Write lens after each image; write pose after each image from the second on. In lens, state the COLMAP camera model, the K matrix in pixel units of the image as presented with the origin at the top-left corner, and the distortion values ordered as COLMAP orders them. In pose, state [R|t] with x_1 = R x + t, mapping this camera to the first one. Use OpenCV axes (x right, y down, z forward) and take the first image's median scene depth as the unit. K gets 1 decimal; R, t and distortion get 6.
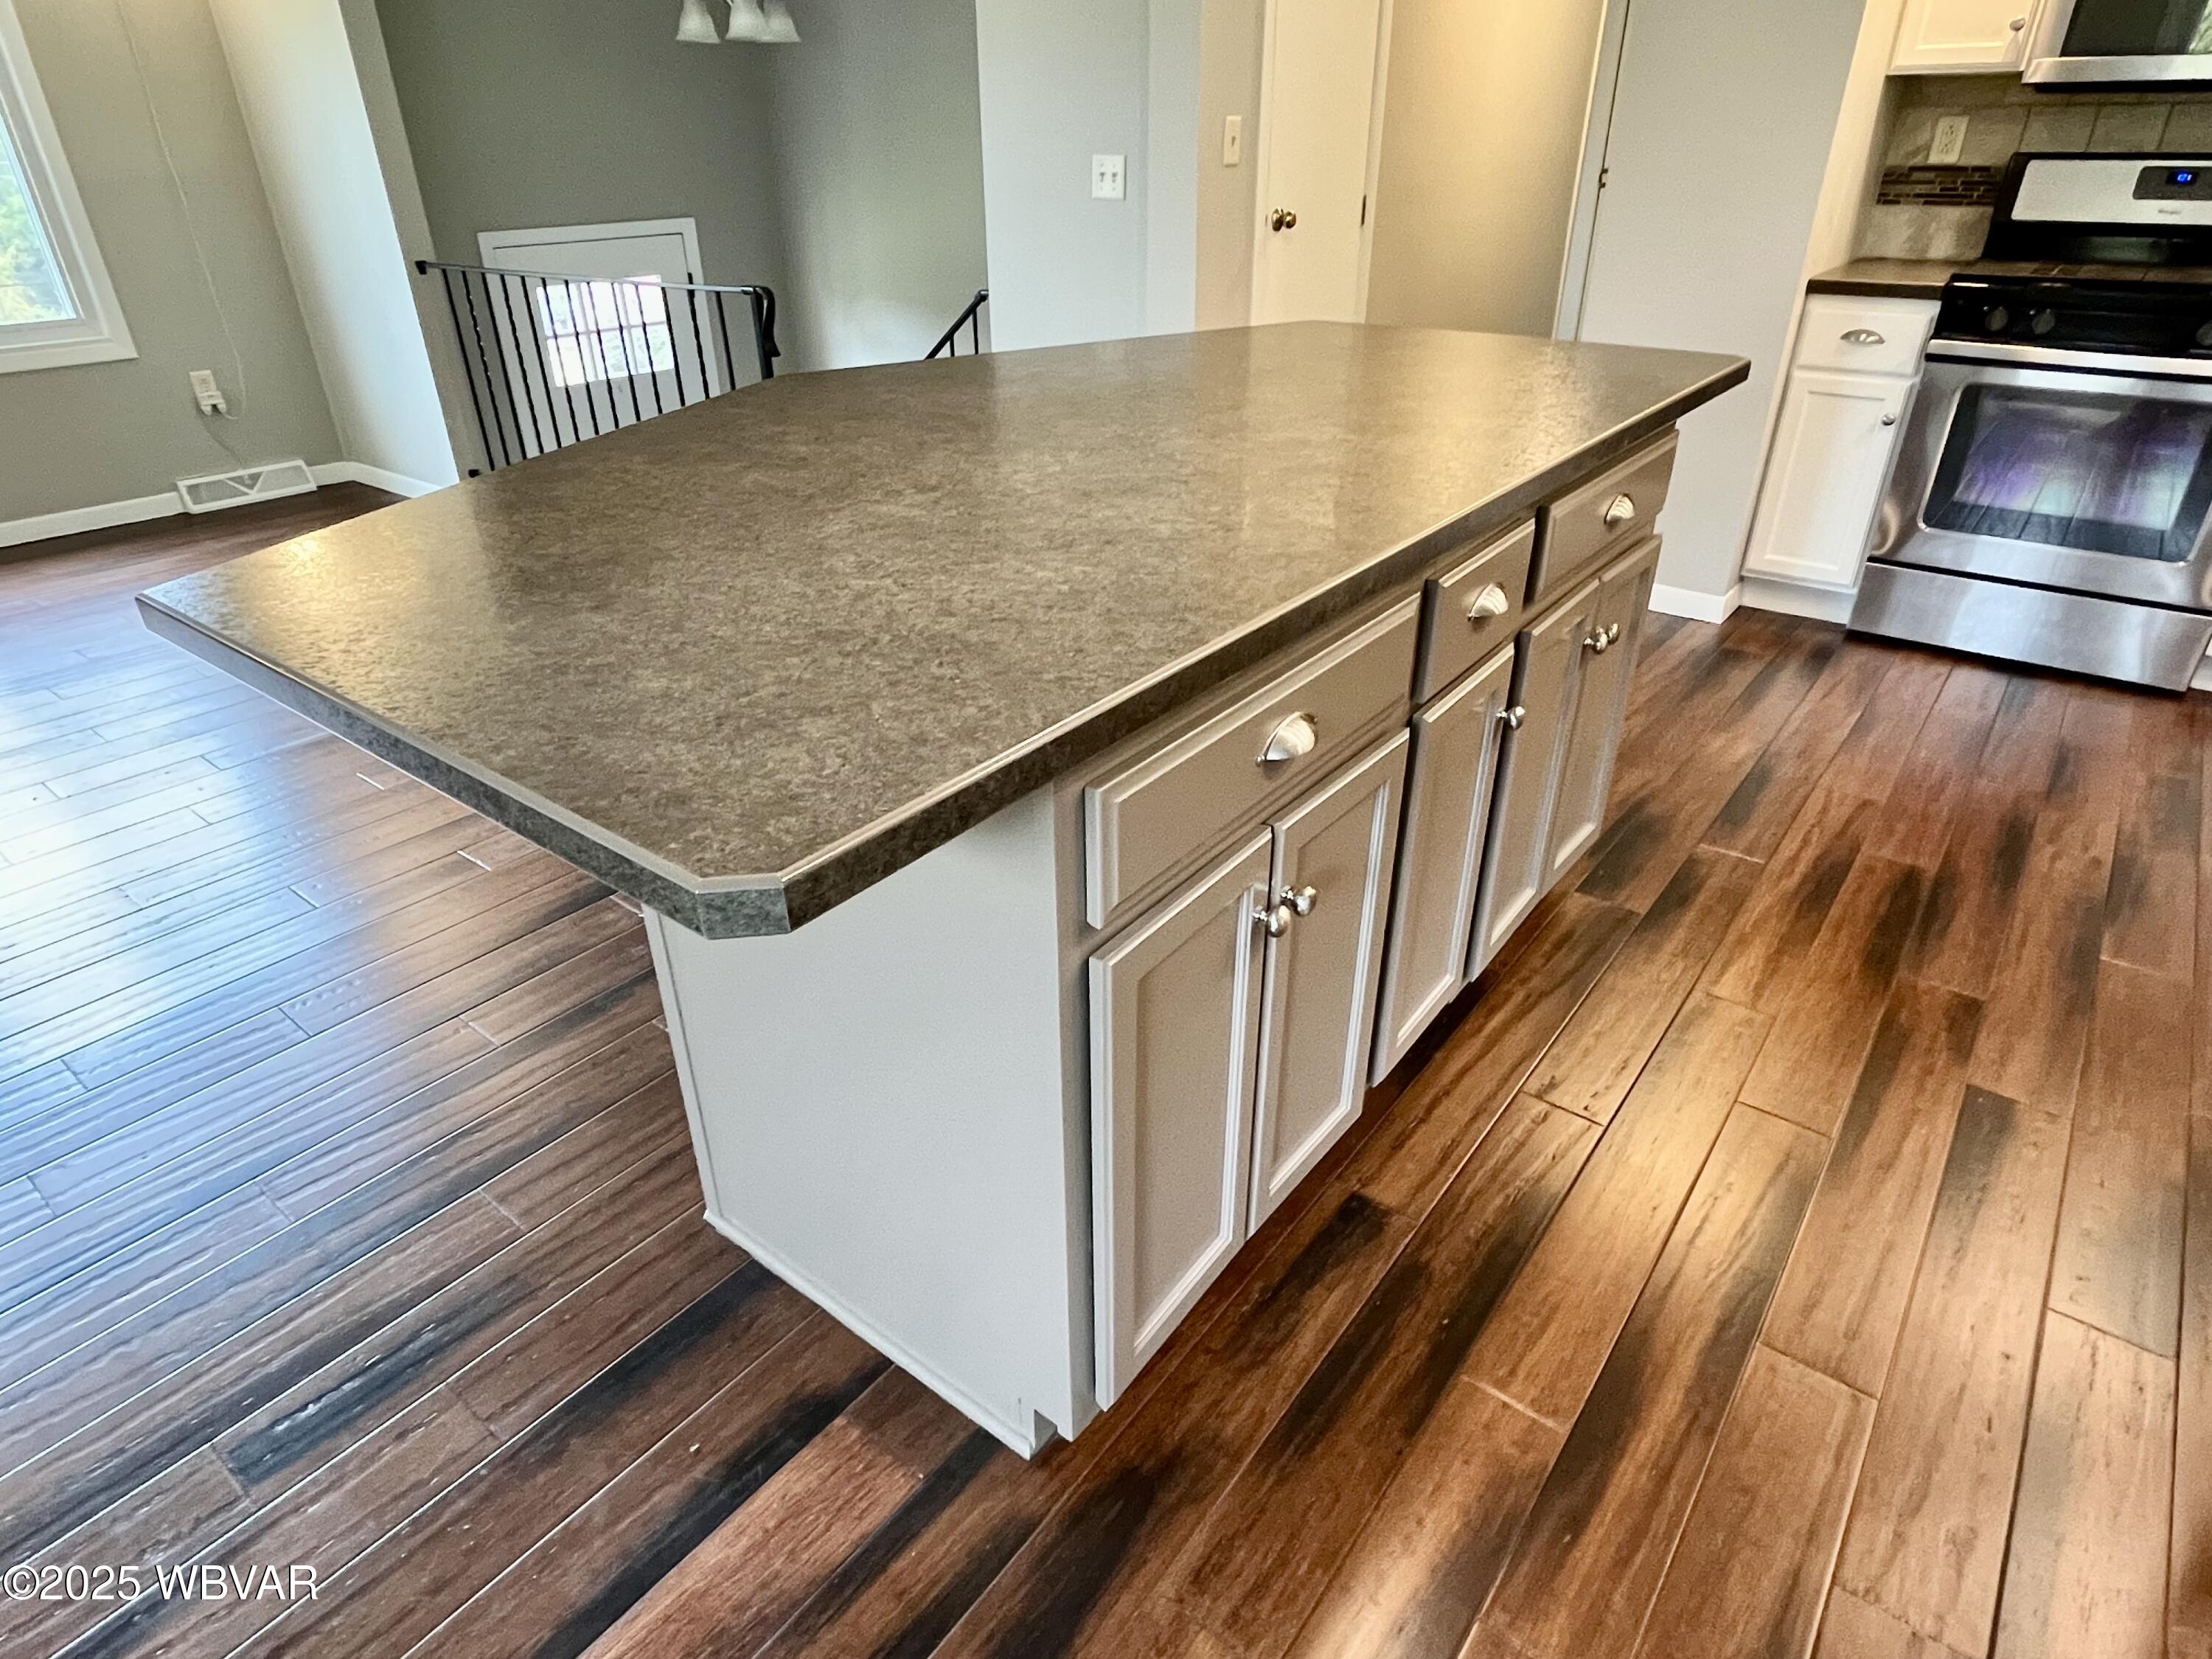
lens RADIAL K [[1245.4, 0, 1090.6], [0, 1245.4, 816.0], [0, 0, 1]] dist [-0.003031, -0.000961]
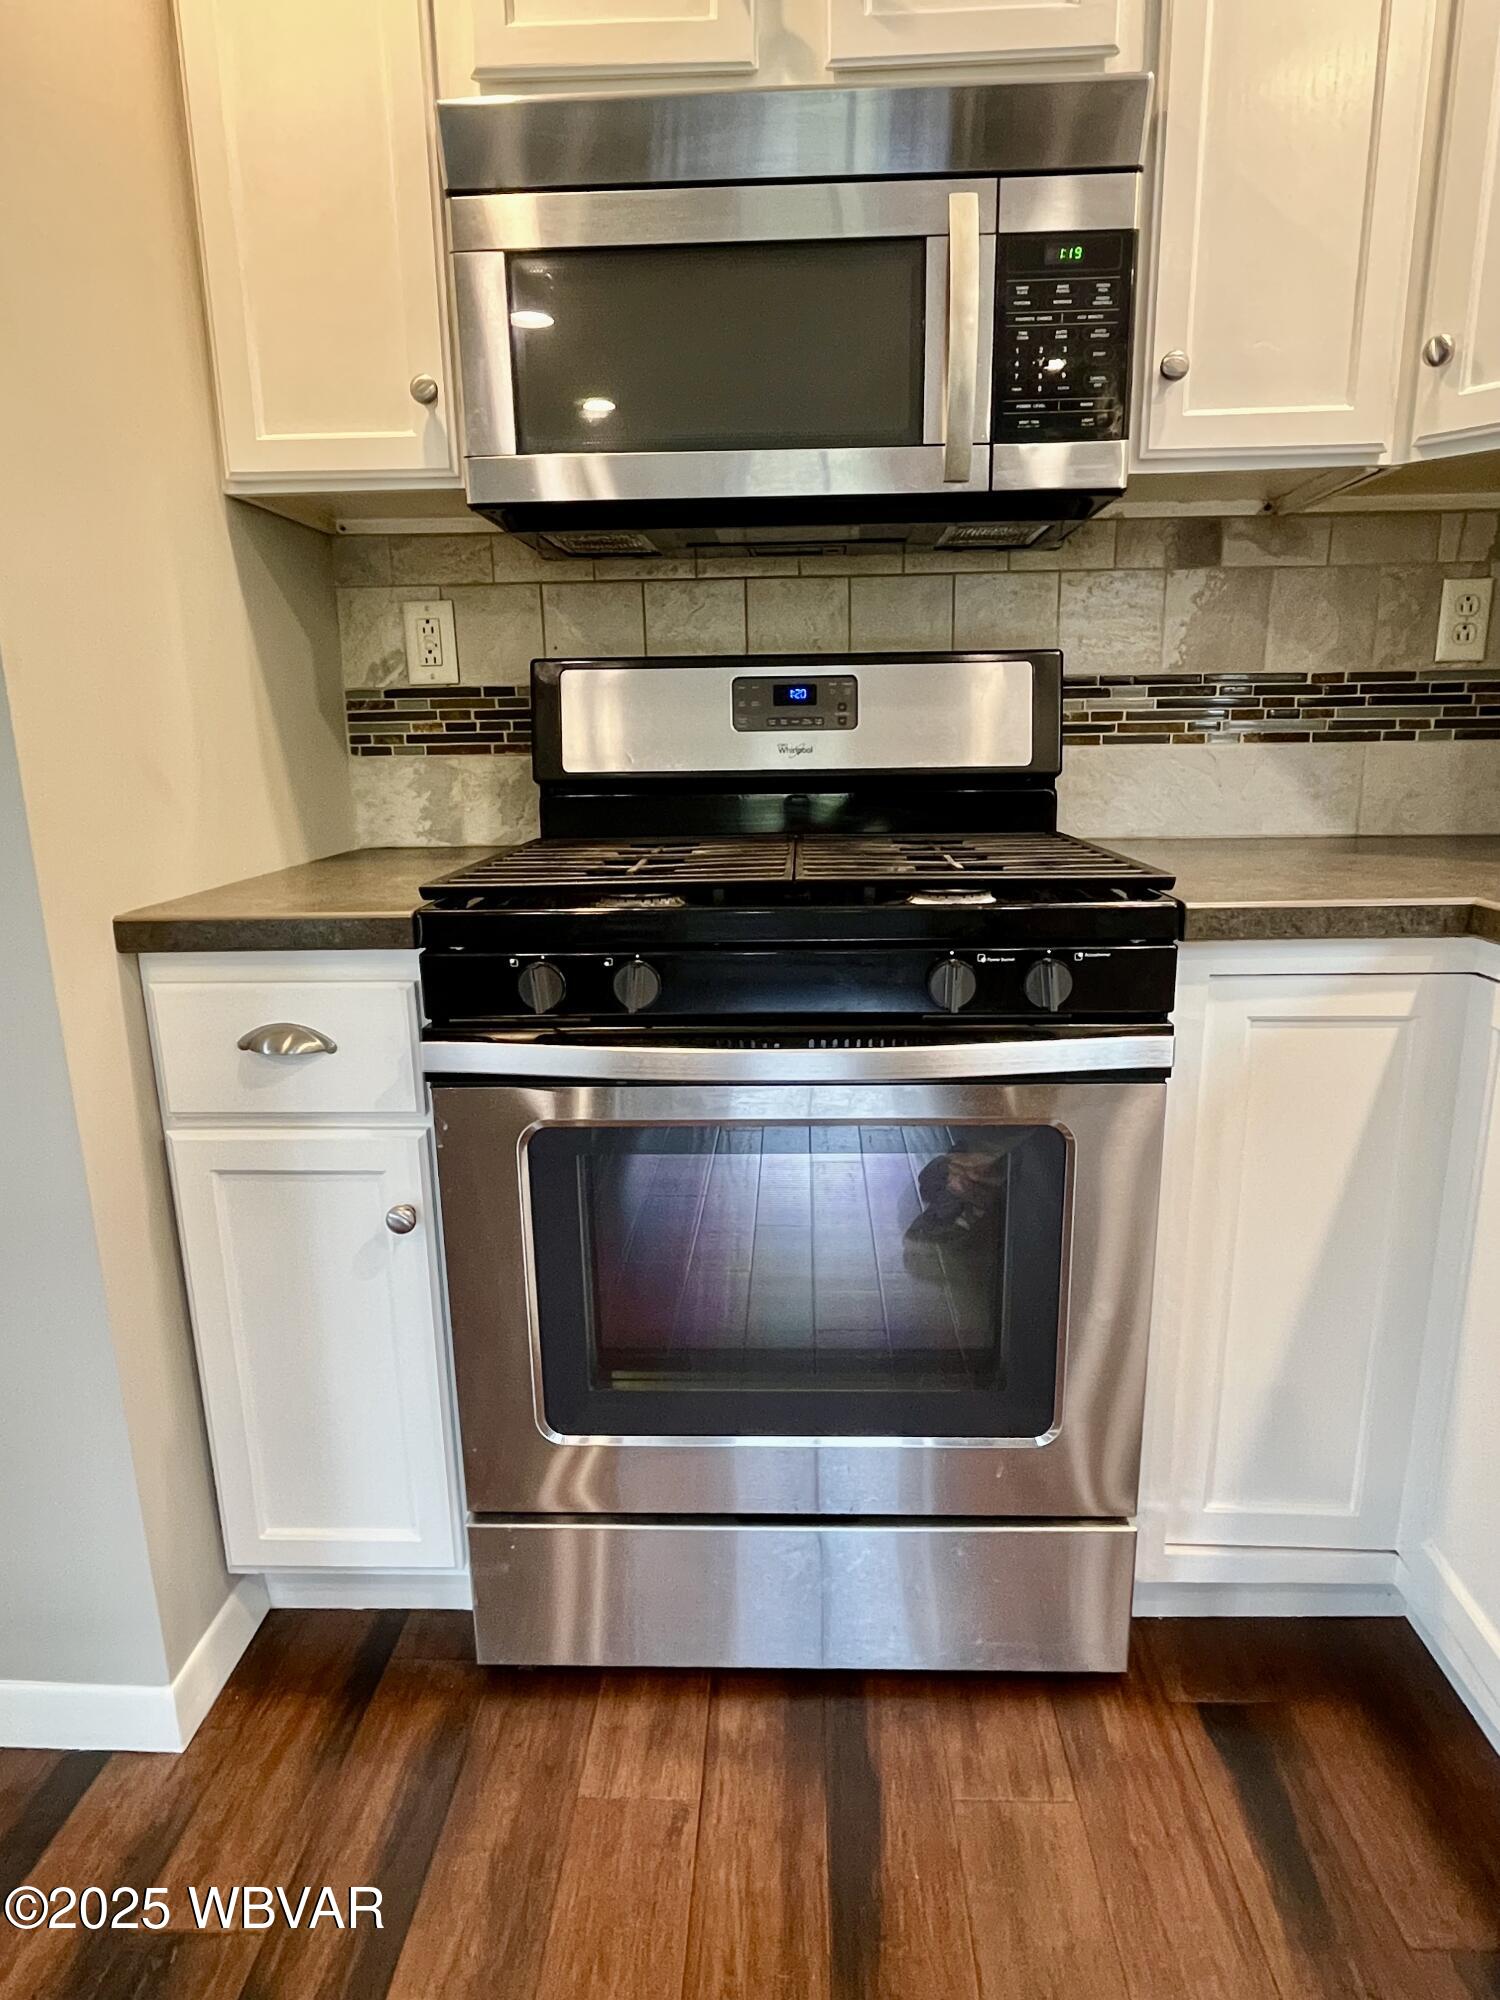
lens RADIAL K [[1126.0, 0, 751.1], [0, 1126.0, 1000.4], [0, 0, 1]] dist [-0.003031, -0.000961]
pose [[0.804915, -0.137671, 0.577198, 0.517057], [0.289958, 0.939928, -0.180165, -0.279595], [-0.517722, 0.312381, 0.796481, 0.607816]]
